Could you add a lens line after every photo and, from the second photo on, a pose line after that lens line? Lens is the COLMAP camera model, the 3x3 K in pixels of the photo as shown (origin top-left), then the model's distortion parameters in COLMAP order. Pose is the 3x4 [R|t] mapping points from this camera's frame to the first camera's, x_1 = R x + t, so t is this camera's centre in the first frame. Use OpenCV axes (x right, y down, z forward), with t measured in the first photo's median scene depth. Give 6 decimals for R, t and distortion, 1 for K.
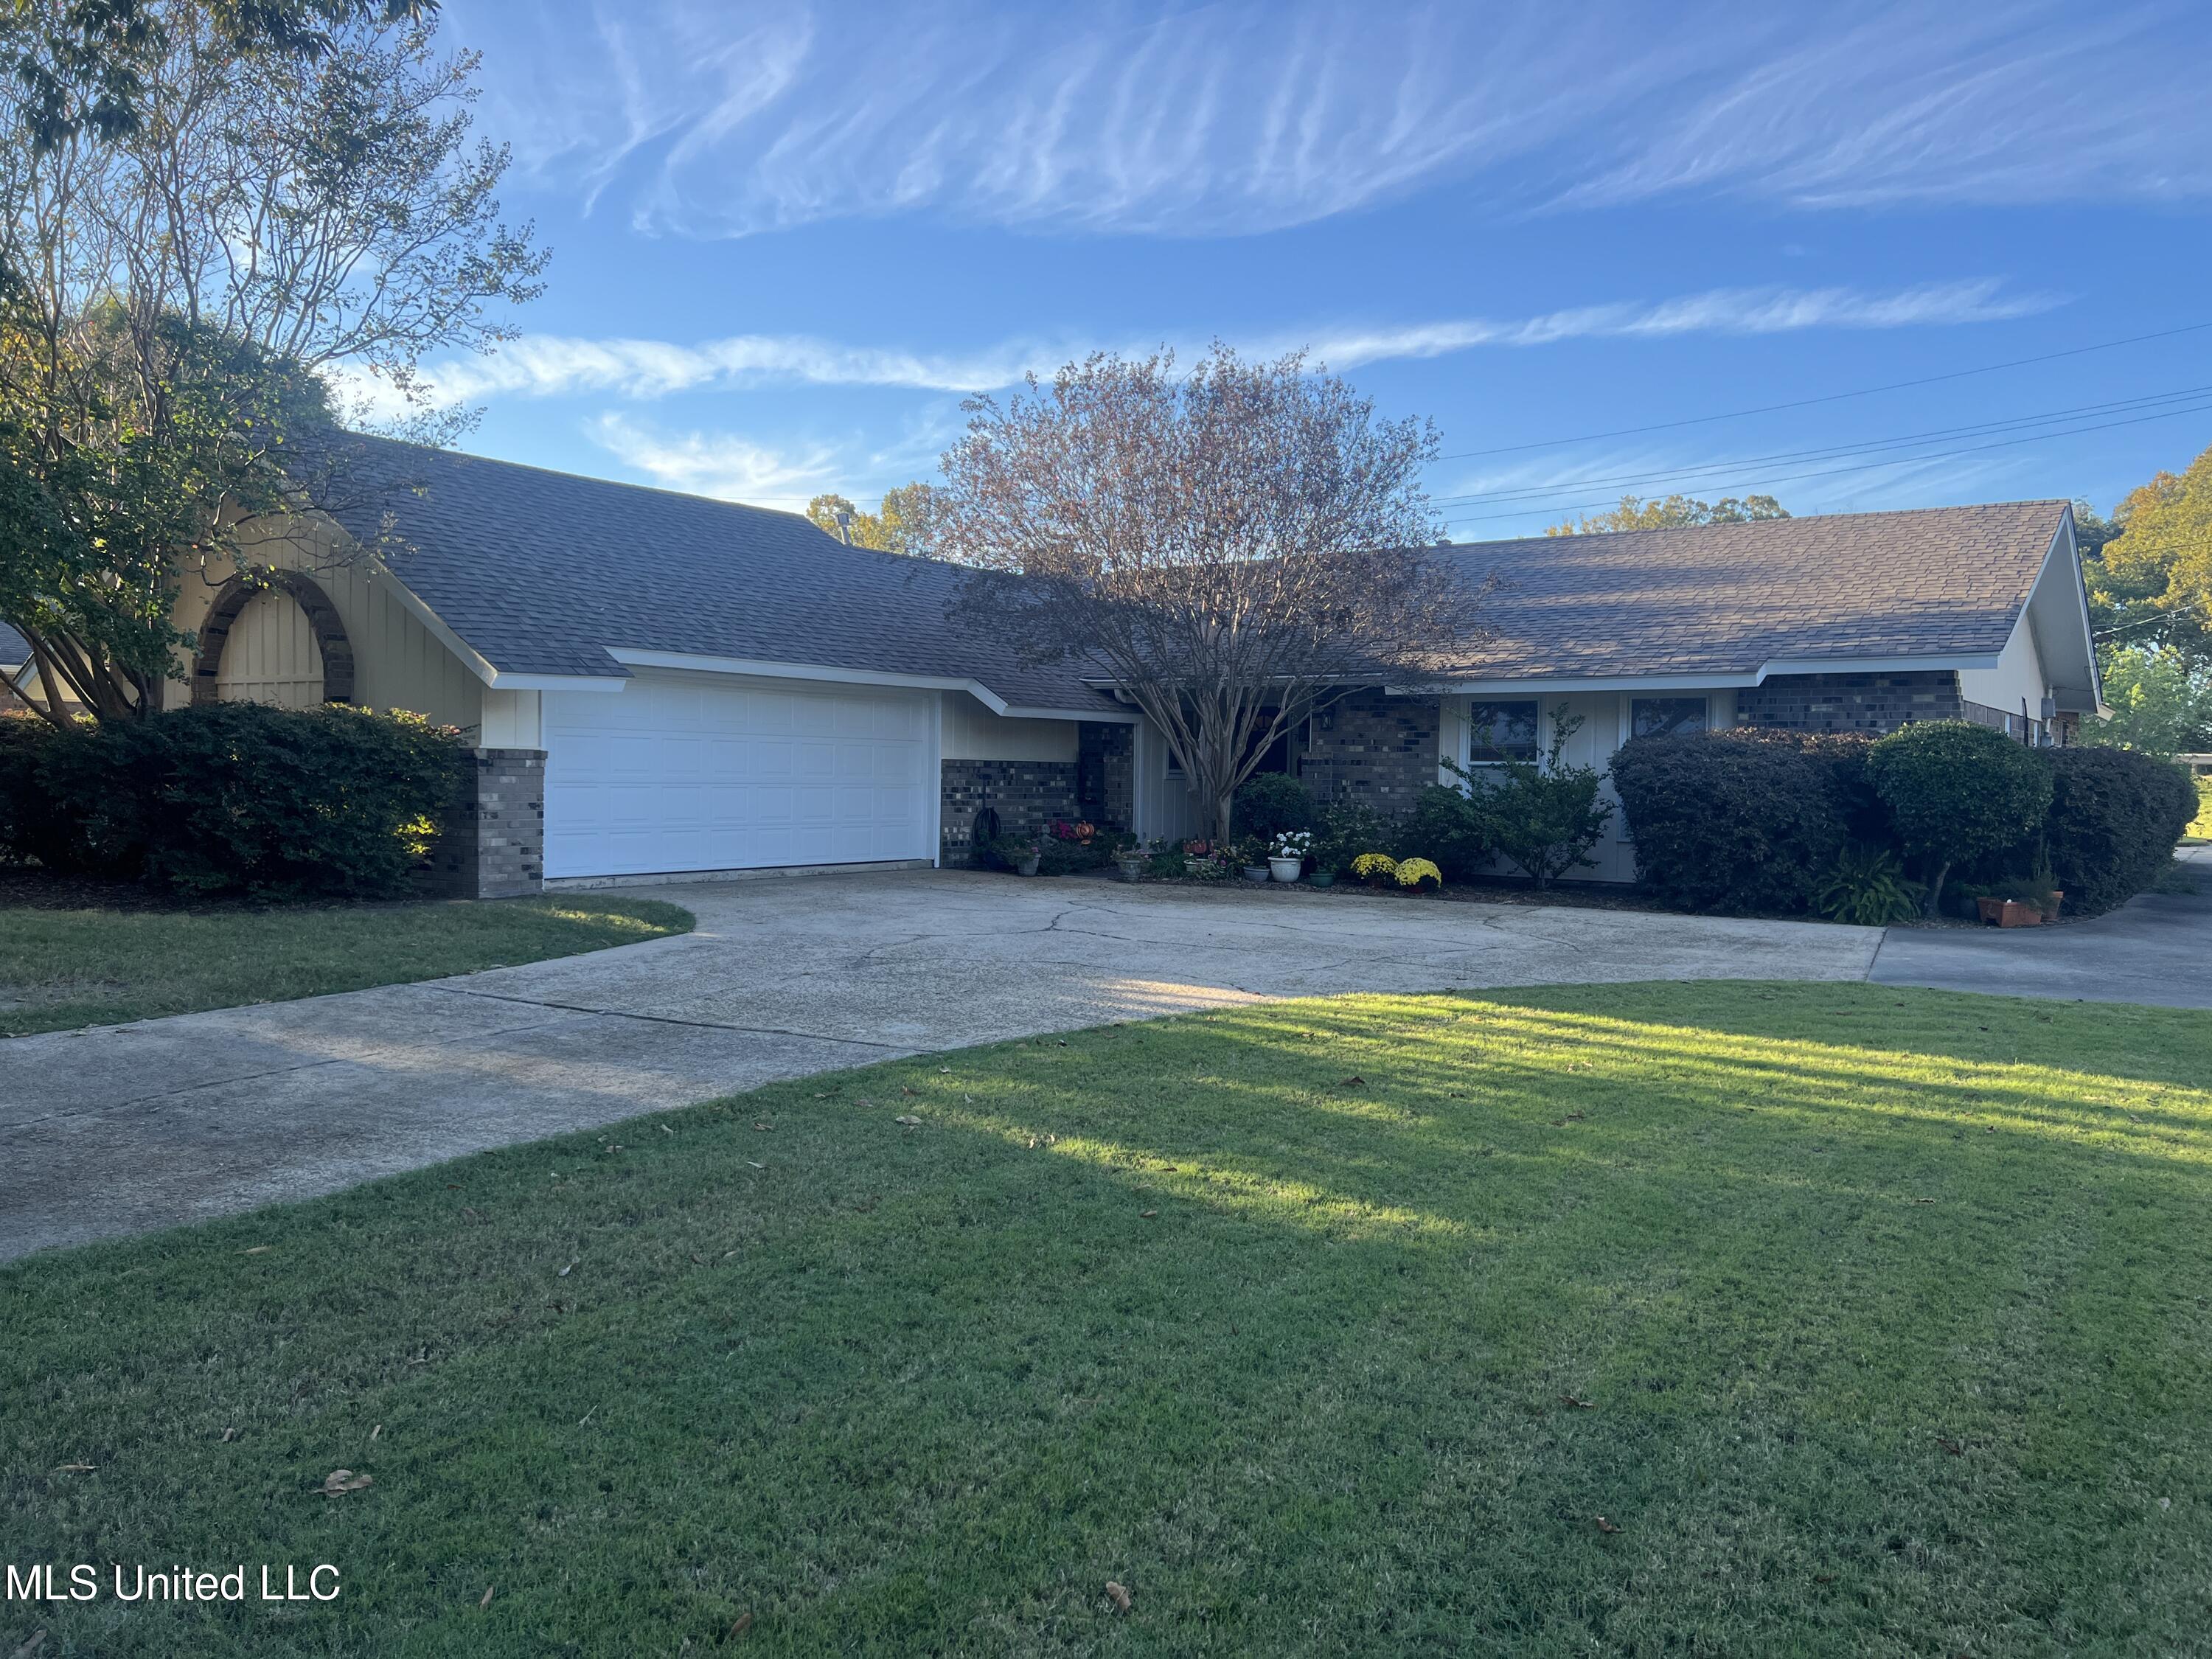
lens RADIAL K [[1657.3, 0, 1106.0], [0, 1657.3, 829.5], [0, 0, 1]] dist [0.098383, -0.031388]
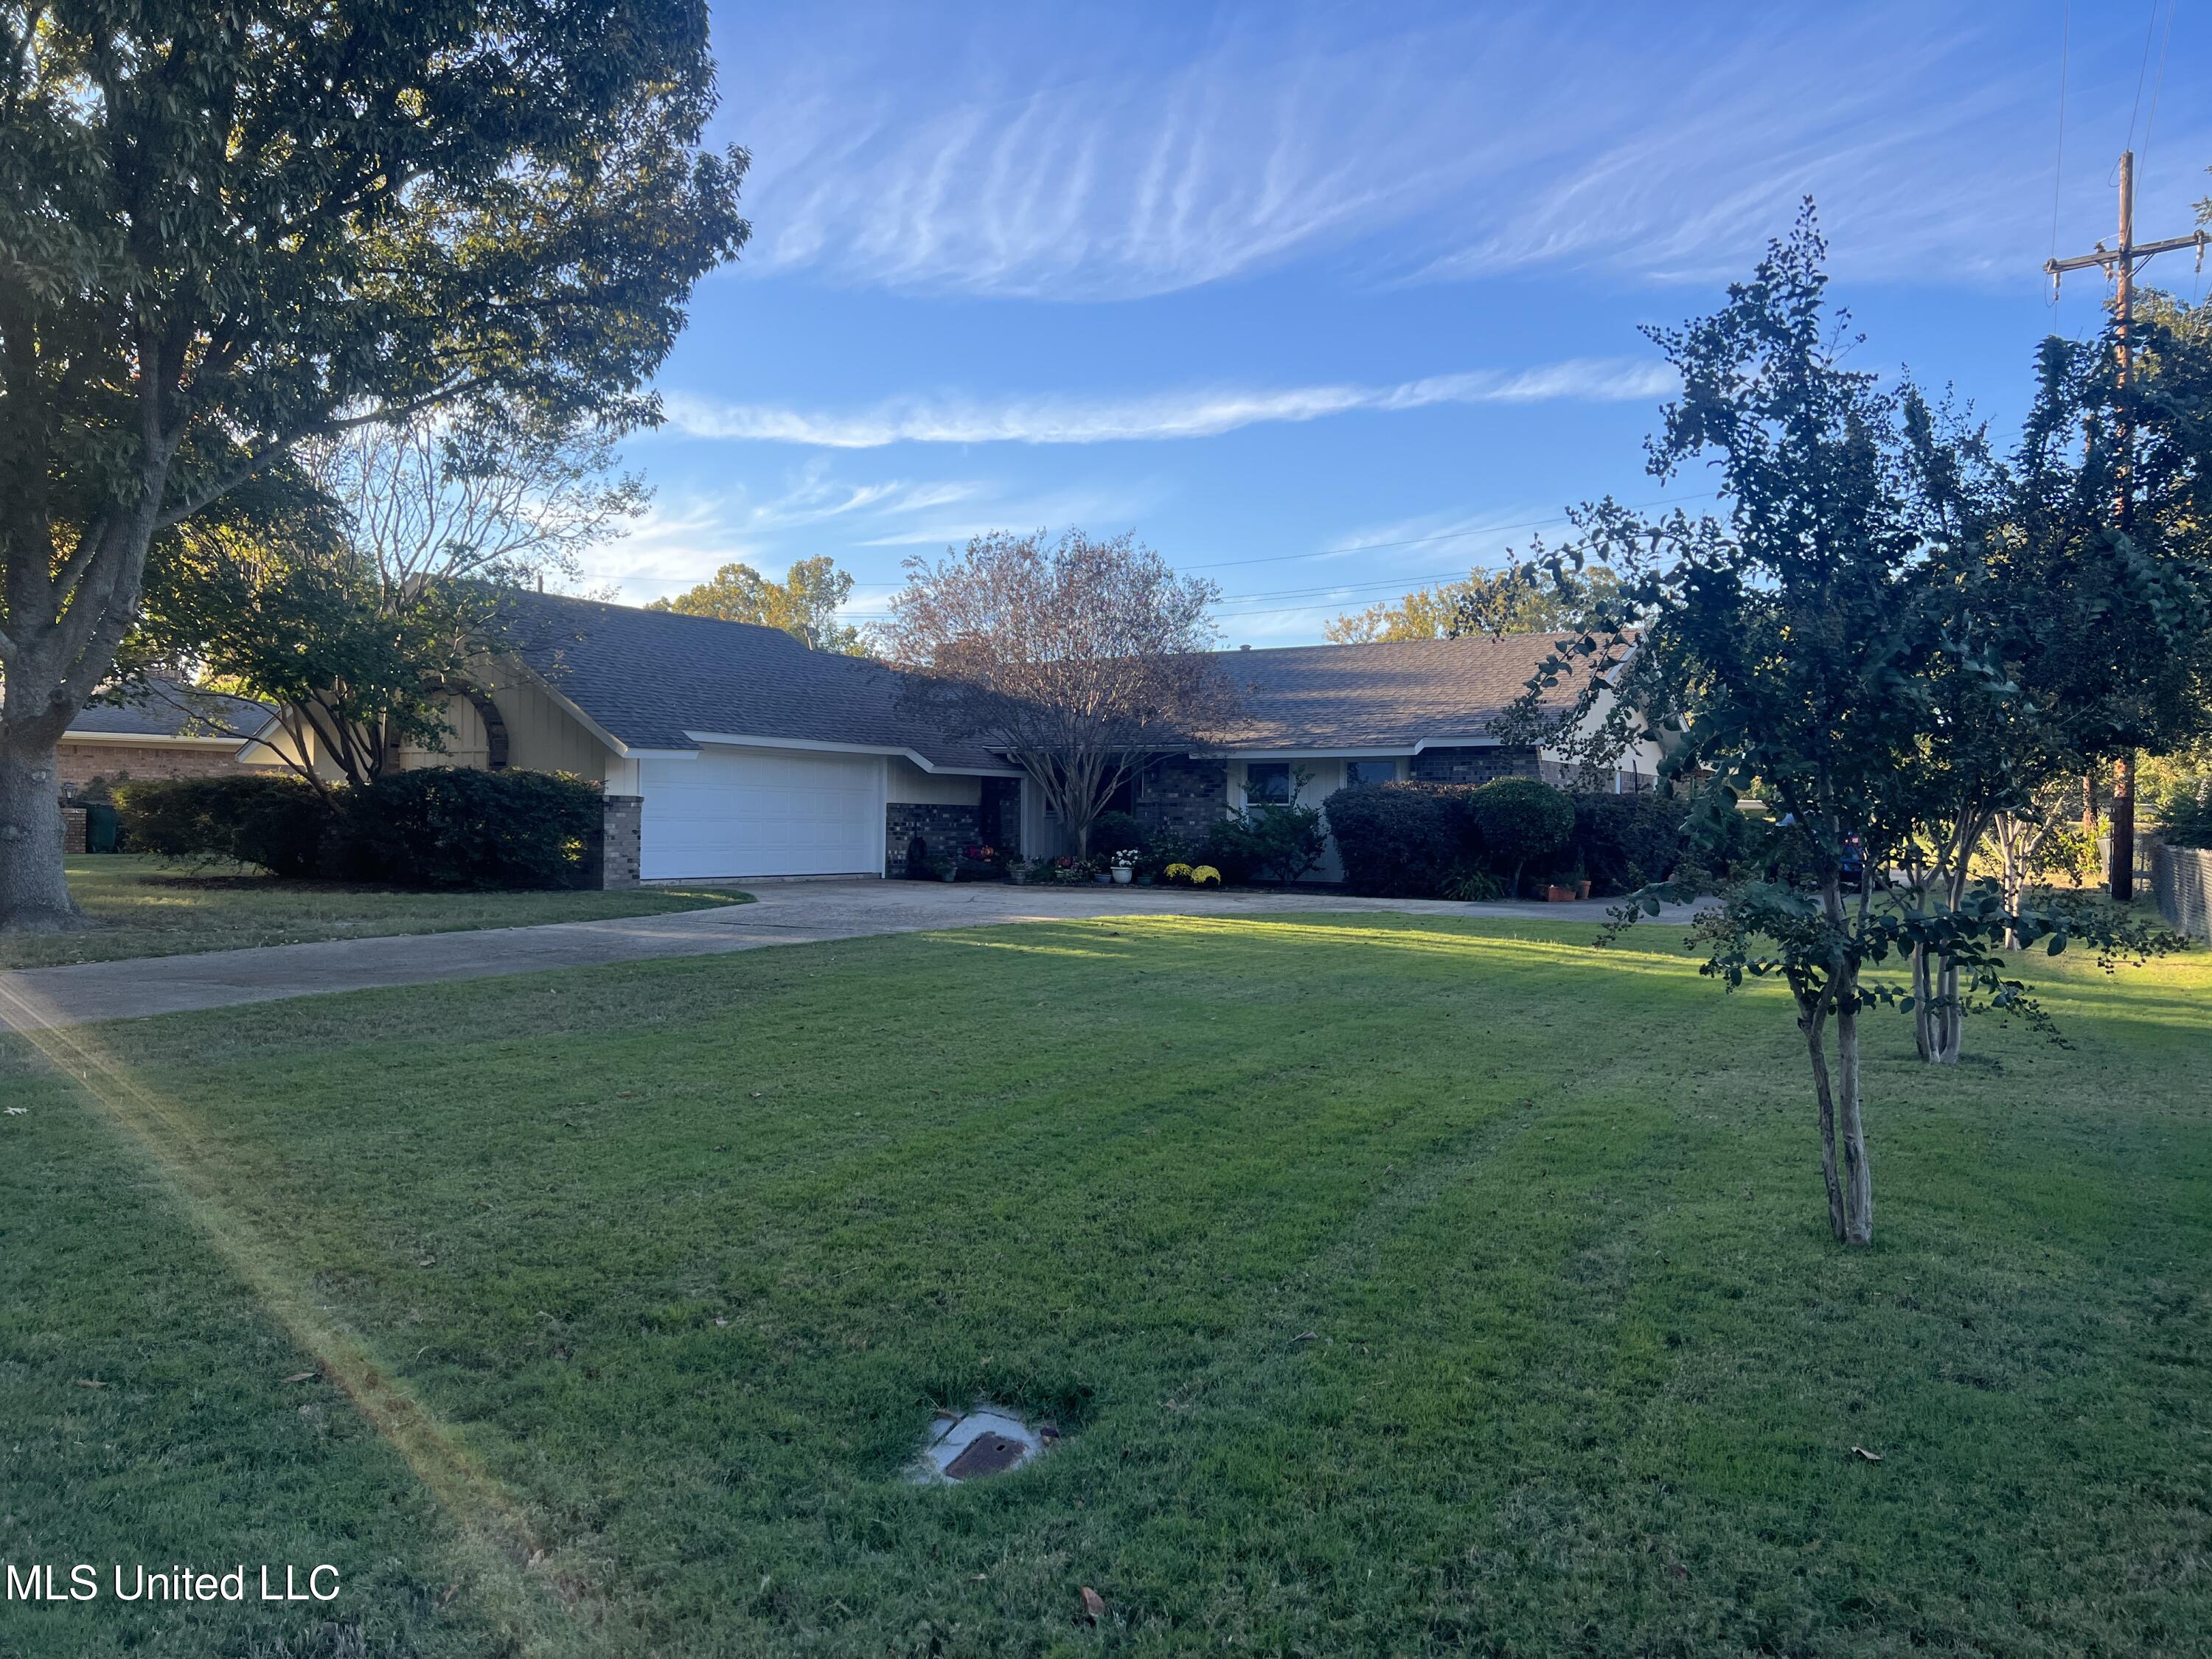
lens RADIAL K [[1685.8, 0, 1119.5], [0, 1685.8, 852.2], [0, 0, 1]] dist [0.095492, -0.003869]
pose [[0.996982, -0.004783, 0.077488, -0.012064], [0.006249, 0.999806, -0.018688, 0.030647], [-0.077383, 0.019116, 0.996818, -0.503456]]
